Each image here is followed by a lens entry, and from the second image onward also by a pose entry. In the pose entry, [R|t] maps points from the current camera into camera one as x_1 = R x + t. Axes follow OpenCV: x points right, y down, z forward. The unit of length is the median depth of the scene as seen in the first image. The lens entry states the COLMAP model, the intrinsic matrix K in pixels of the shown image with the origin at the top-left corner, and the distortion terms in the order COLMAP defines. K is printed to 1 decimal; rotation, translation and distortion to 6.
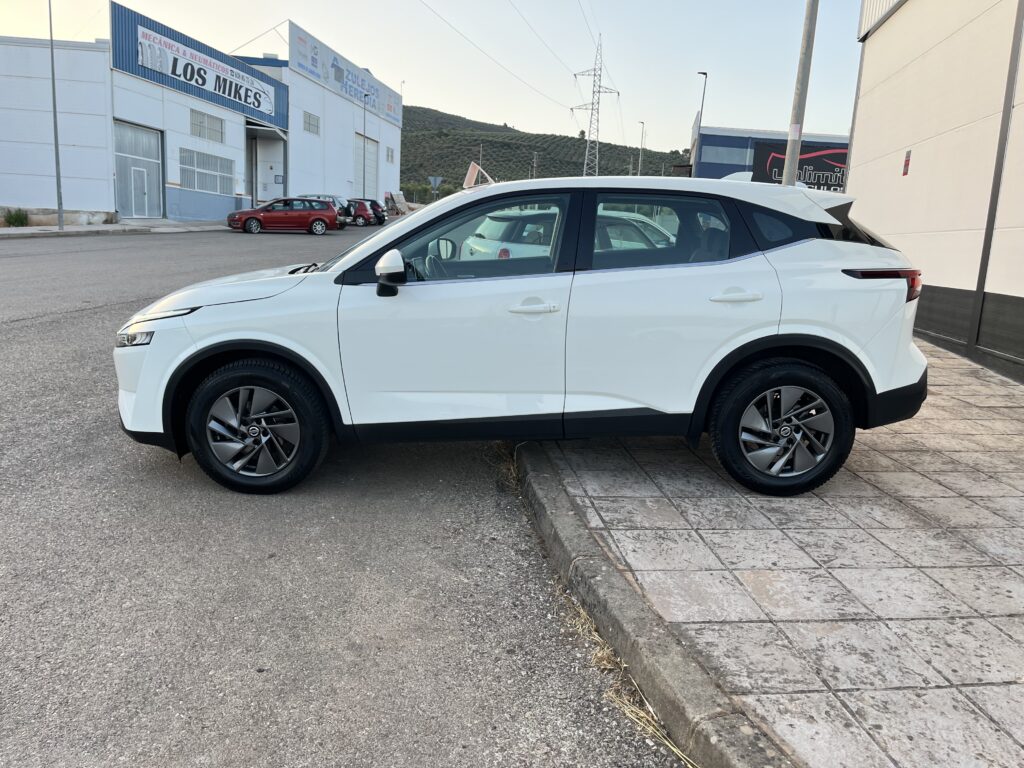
lens RADIAL K [[778.2, 0, 526.0], [0, 778.2, 382.8], [0, 0, 1]] dist [0.067644, -0.094105]
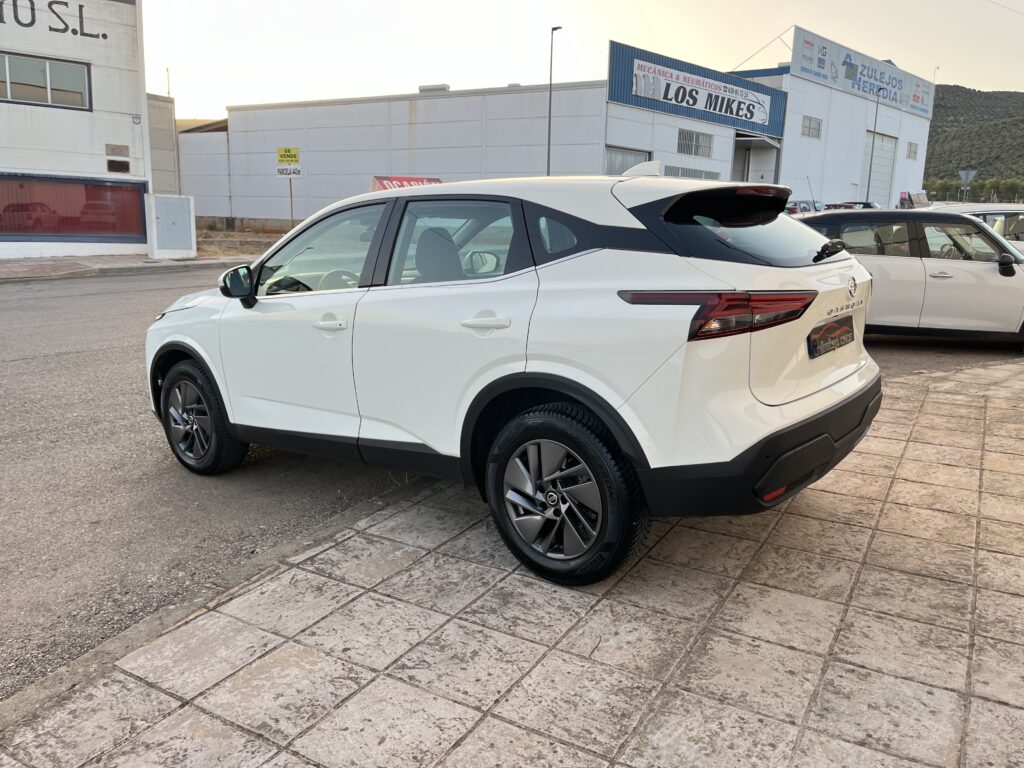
lens RADIAL K [[778.2, 0, 517.7], [0, 778.2, 374.9], [0, 0, 1]] dist [0.067644, -0.094105]
pose [[0.785240, 0.079157, -0.614112, 0.759980], [-0.091438, 0.995745, 0.011430, -0.064255], [0.612403, 0.047178, 0.789136, 0.367455]]
